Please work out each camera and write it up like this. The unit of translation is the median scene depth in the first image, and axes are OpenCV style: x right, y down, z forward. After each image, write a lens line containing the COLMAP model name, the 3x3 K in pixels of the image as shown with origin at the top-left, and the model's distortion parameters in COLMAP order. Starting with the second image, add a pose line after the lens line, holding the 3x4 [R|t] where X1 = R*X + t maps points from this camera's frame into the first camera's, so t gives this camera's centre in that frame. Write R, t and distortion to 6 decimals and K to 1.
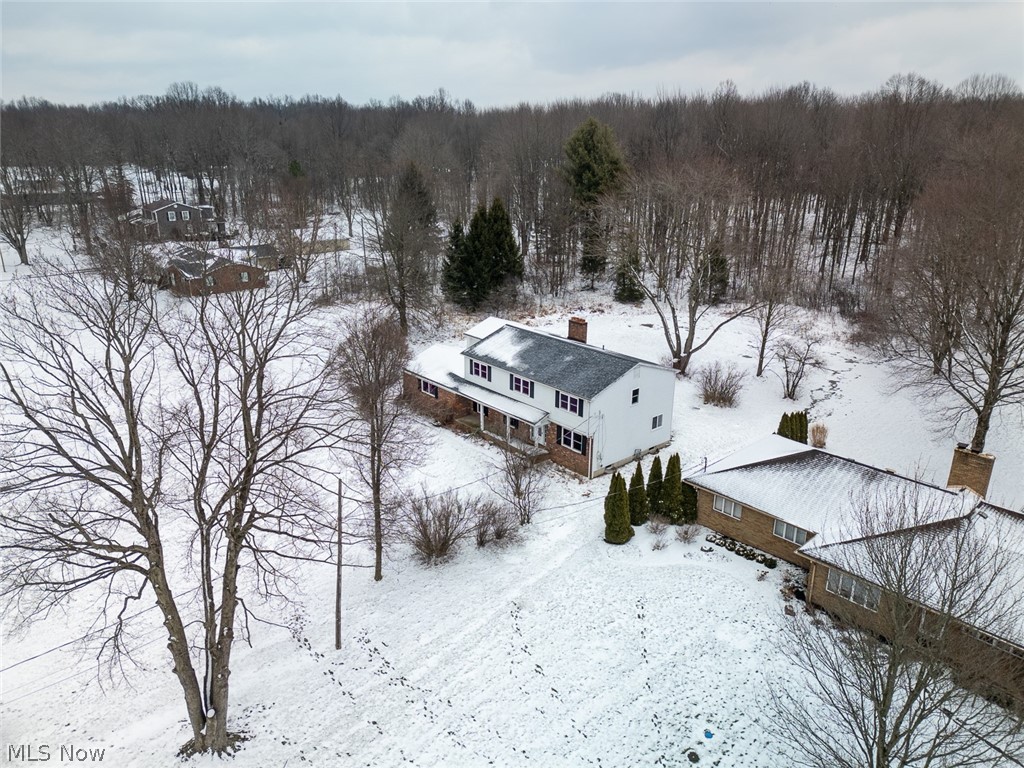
lens RADIAL K [[727.0, 0, 509.4], [0, 727.0, 383.4], [0, 0, 1]] dist [0.008800, 0.001043]
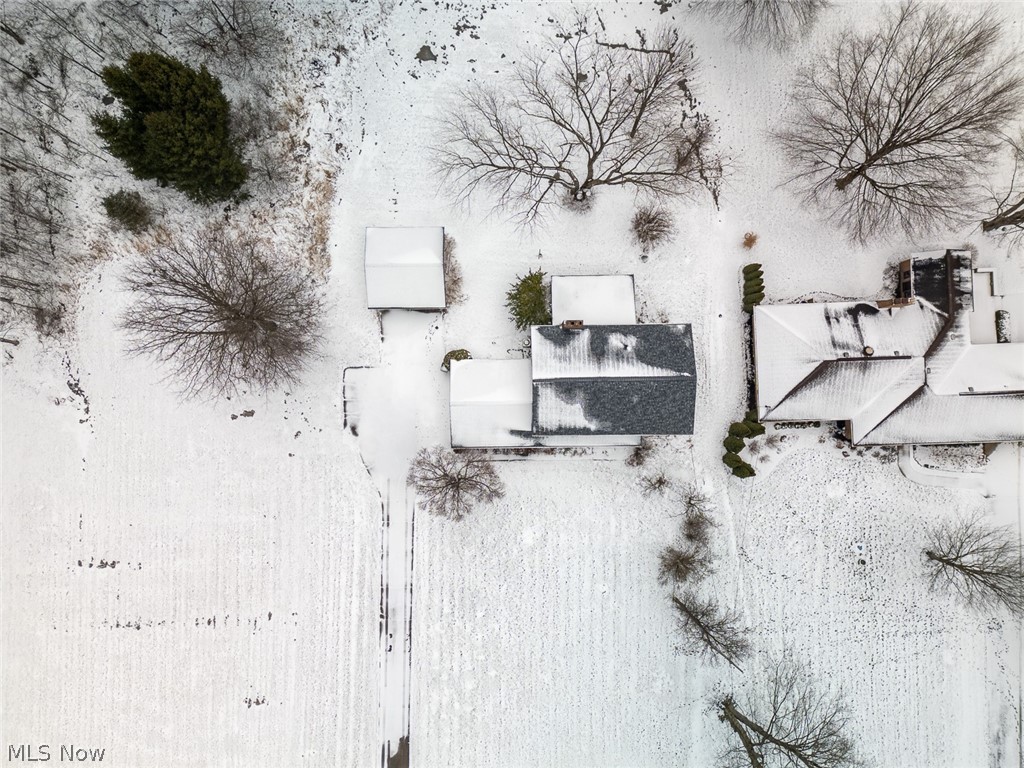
lens RADIAL K [[709.1, 0, 514.2], [0, 709.1, 380.9], [0, 0, 1]] dist [0.051768, -0.028934]
pose [[0.645638, -0.763624, 0.005481, -0.040000], [0.234736, 0.205288, 0.950135, -1.590082], [-0.726671, -0.612157, 0.311792, 1.063361]]
